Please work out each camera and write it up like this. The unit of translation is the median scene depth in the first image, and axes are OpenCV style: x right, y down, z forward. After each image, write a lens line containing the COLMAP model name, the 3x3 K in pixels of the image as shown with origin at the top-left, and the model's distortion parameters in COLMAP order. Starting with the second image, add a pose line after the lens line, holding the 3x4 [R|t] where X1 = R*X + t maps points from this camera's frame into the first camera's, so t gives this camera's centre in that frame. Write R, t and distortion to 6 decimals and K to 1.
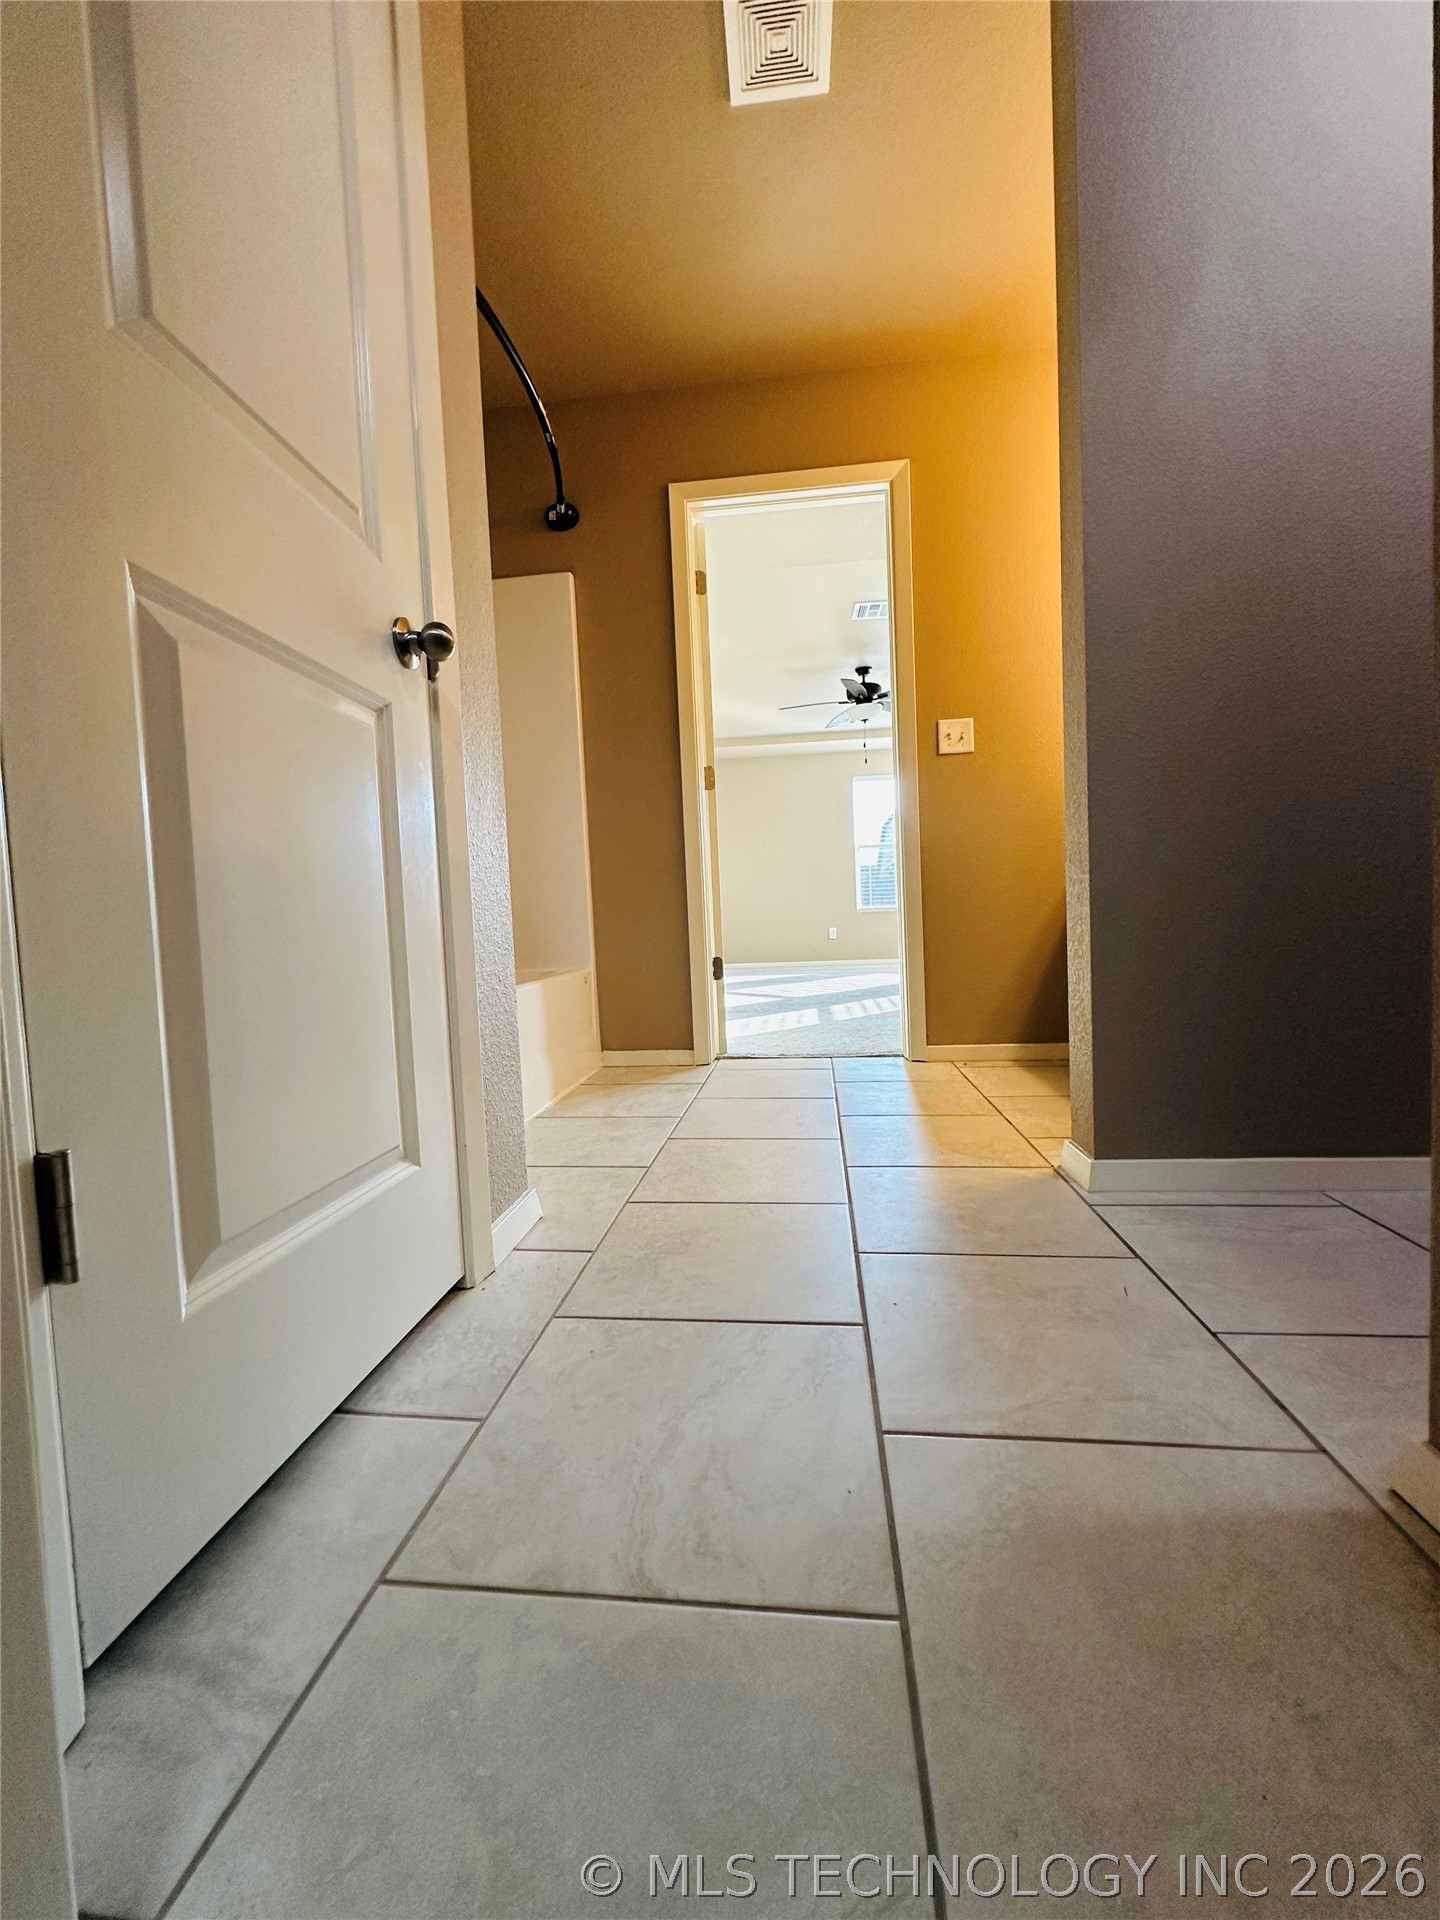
lens RADIAL K [[768.5, 0, 717.0], [0, 768.5, 952.4], [0, 0, 1]] dist [-0.009140, 0.001467]
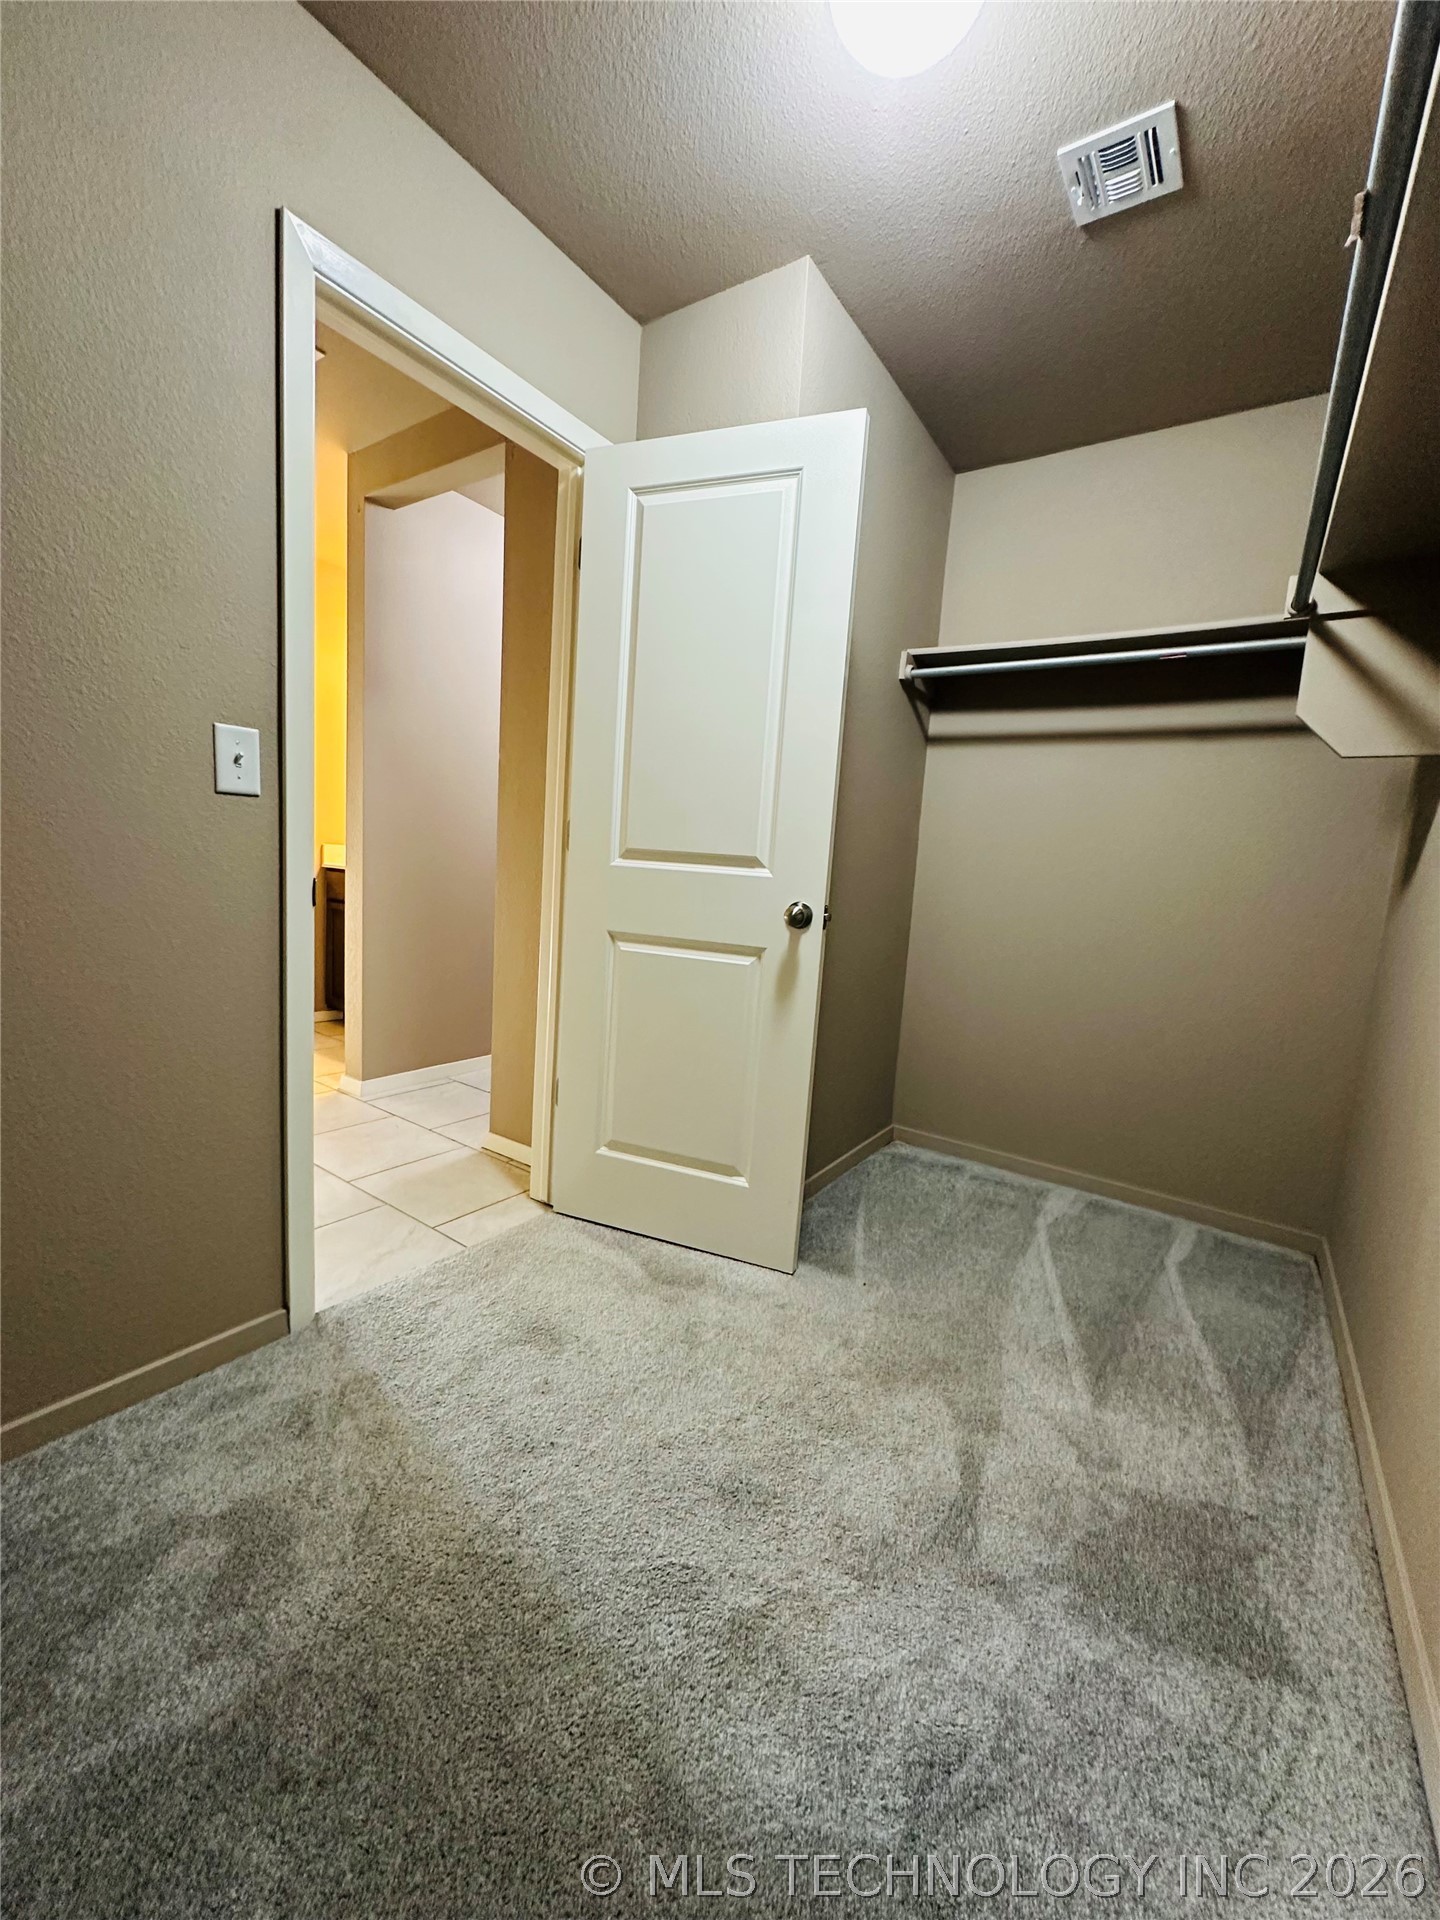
lens RADIAL K [[768.5, 0, 716.8], [0, 768.5, 957.7], [0, 0, 1]] dist [-0.009140, 0.001467]
pose [[0.463487, -0.038779, 0.885255, -1.055775], [-0.051568, 0.996168, 0.070637, -0.314108], [-0.884602, -0.078390, 0.459711, -0.946269]]
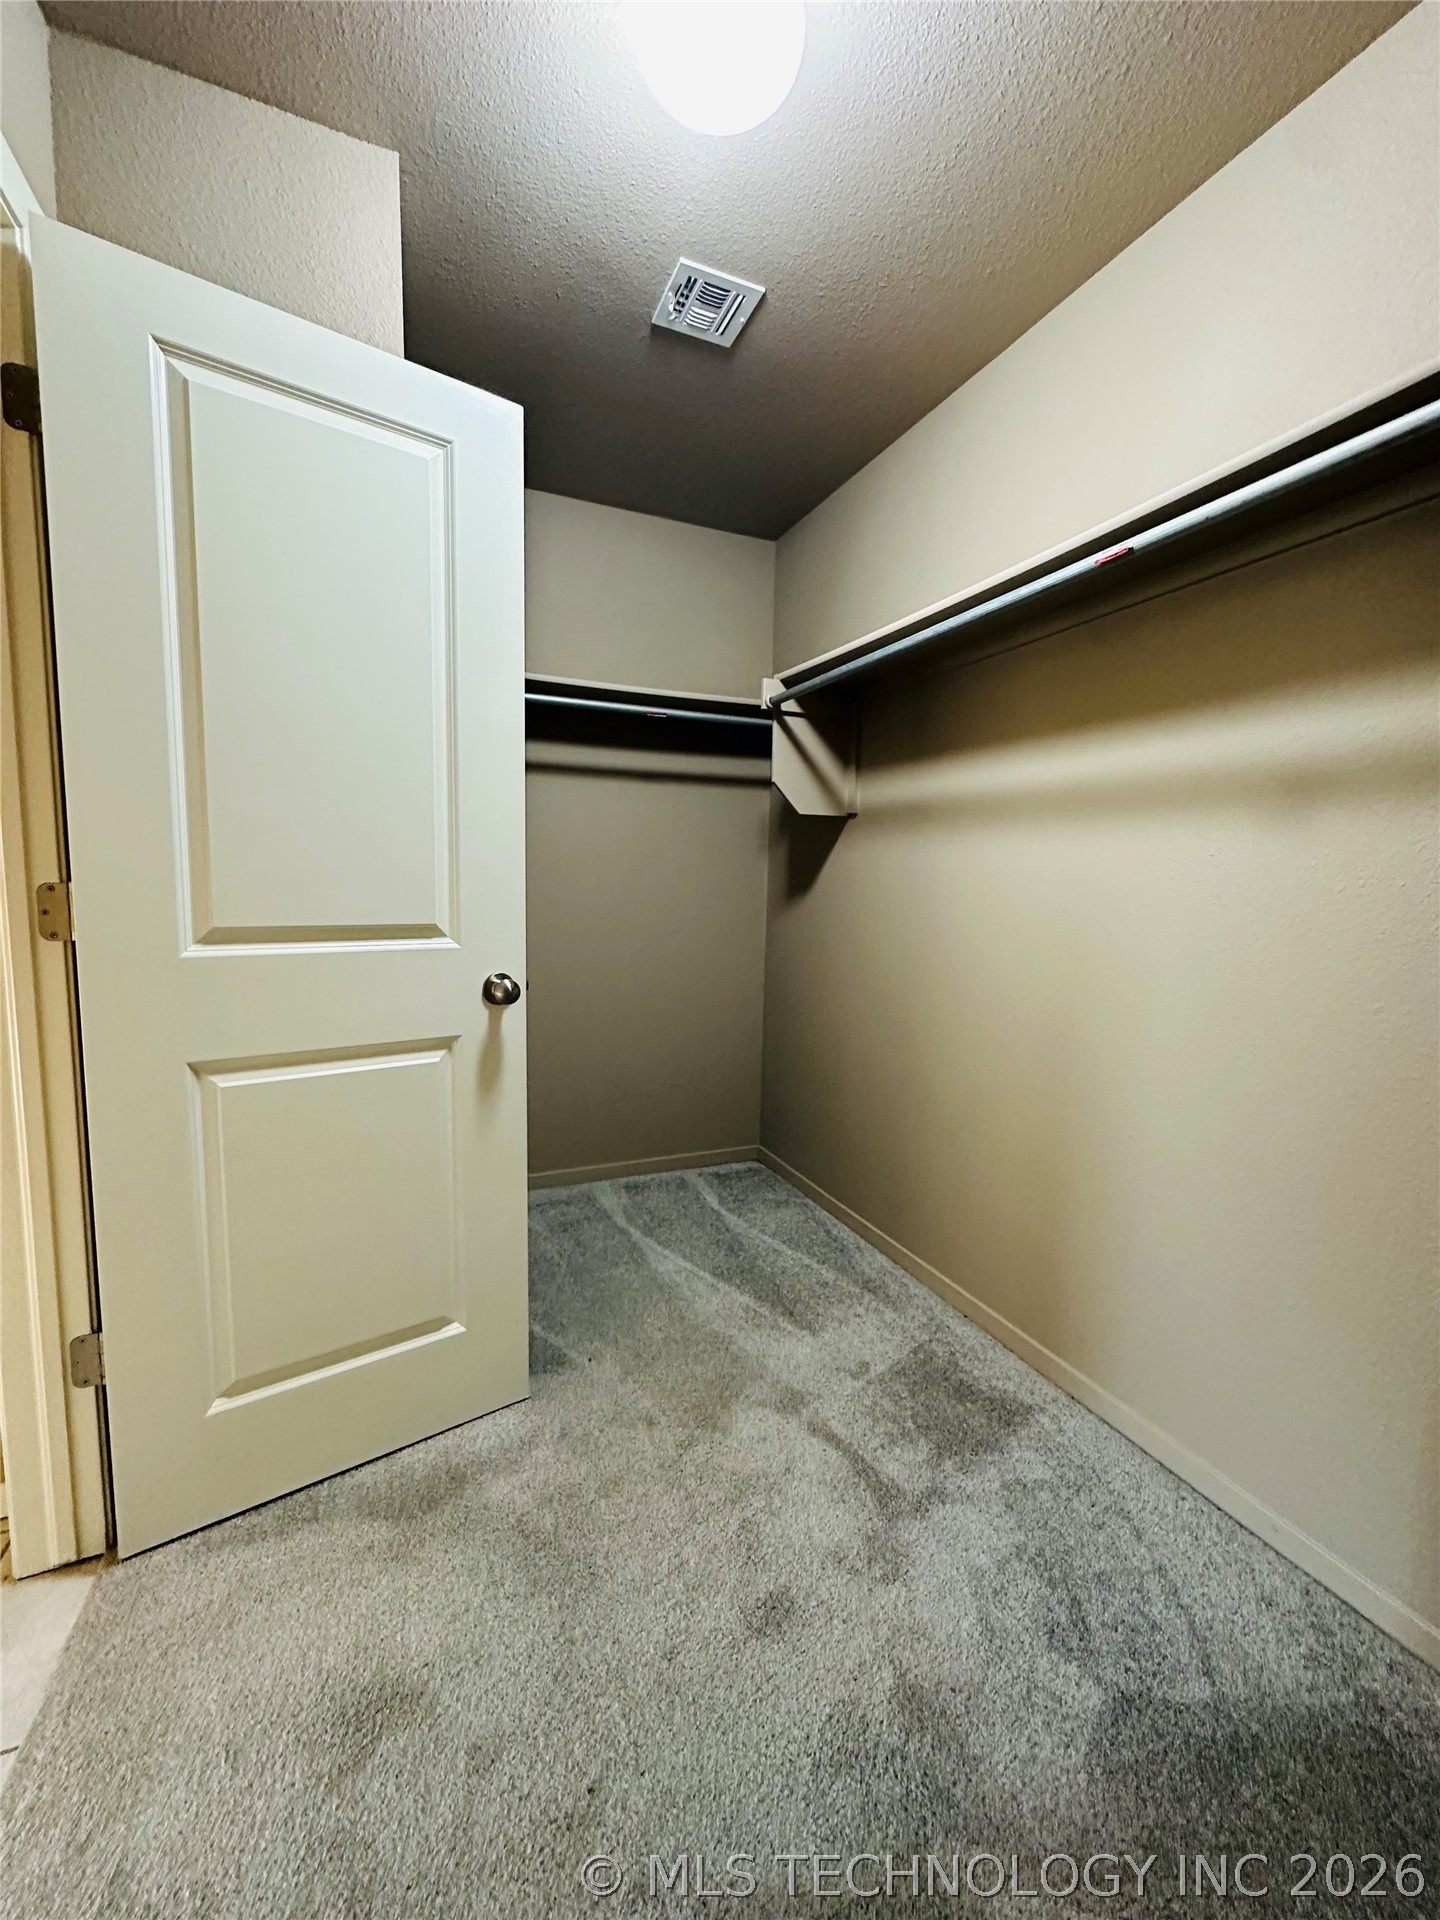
lens RADIAL K [[768.5, 0, 730.6], [0, 768.5, 956.9], [0, 0, 1]] dist [-0.009140, 0.001467]
pose [[-0.506187, -0.053444, 0.860766, -0.930252], [0.034974, 0.995985, 0.082406, -0.434835], [-0.861714, 0.071818, -0.502286, -0.134860]]
